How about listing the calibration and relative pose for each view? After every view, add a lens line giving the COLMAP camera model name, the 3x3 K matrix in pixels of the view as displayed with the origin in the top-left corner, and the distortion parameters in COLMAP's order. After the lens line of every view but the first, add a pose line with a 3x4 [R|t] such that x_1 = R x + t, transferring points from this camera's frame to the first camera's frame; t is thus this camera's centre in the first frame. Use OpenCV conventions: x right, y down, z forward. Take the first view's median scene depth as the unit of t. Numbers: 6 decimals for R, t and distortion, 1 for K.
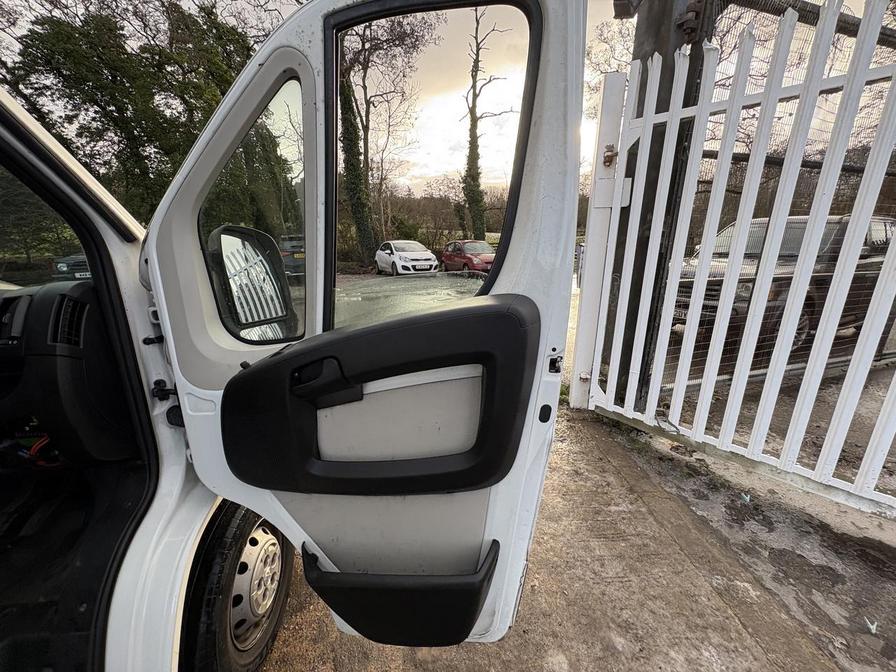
lens RADIAL K [[360.7, 0, 446.2], [0, 360.7, 339.7], [0, 0, 1]] dist [-0.002194, 0.000167]
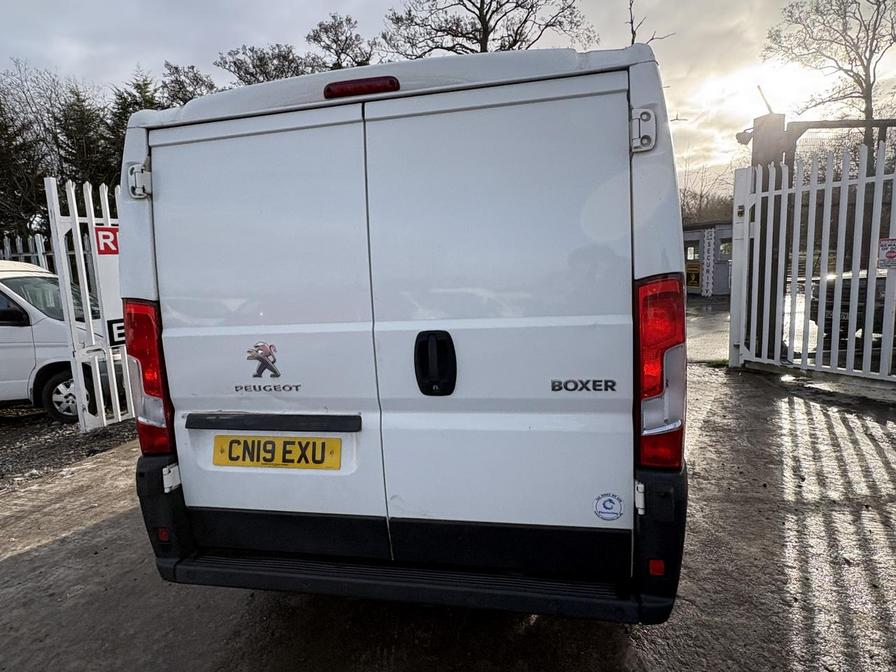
lens RADIAL K [[502.0, 0, 446.6], [0, 502.0, 332.9], [0, 0, 1]] dist [-0.001089, 0.000090]
pose [[0.965348, -0.008198, -0.260836, -0.053505], [-0.028450, 0.990243, -0.136414, 0.081567], [0.259410, 0.139108, 0.955696, -0.292352]]
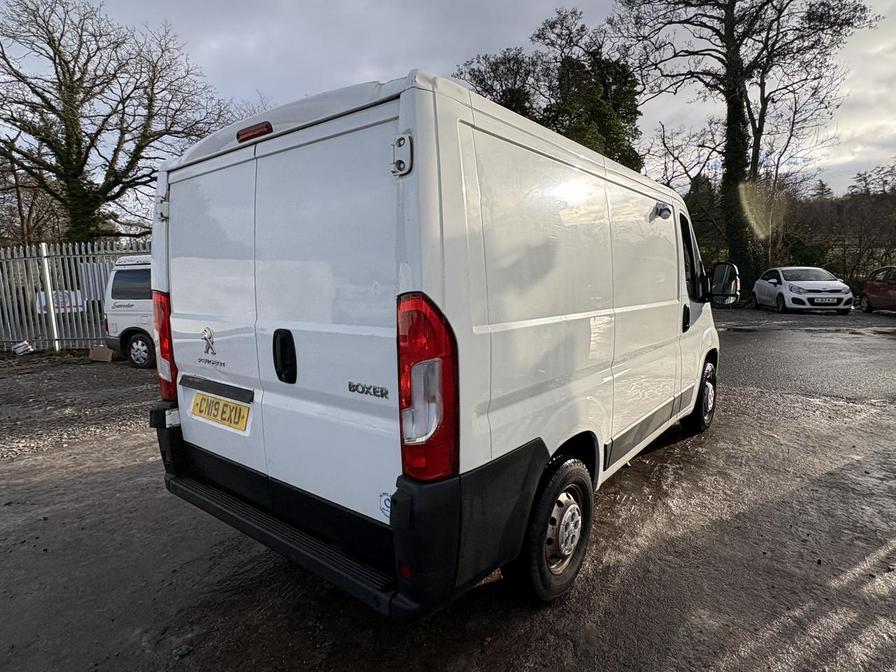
lens RADIAL K [[499.7, 0, 448.0], [0, 499.7, 336.0], [0, 0, 1]] dist [0.000000, -0.003645]
pose [[0.747406, 0.075152, -0.660103, 0.037147], [-0.162809, 0.984004, -0.072314, 0.070217], [0.644109, 0.161519, 0.747686, -0.258333]]
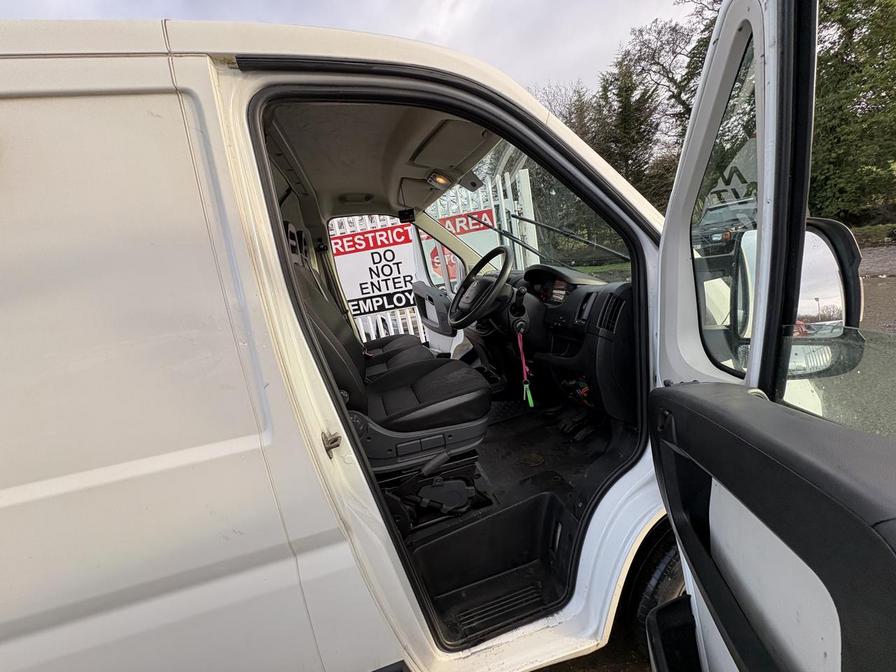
lens RADIAL K [[357.1, 0, 447.8], [0, 357.1, 337.5], [0, 0, 1]] dist [-0.002551, -0.000241]
pose [[0.195479, 0.194577, -0.961212, 0.009707], [-0.111329, 0.978187, 0.175372, -0.007316], [0.974368, 0.072729, 0.212877, 0.005724]]
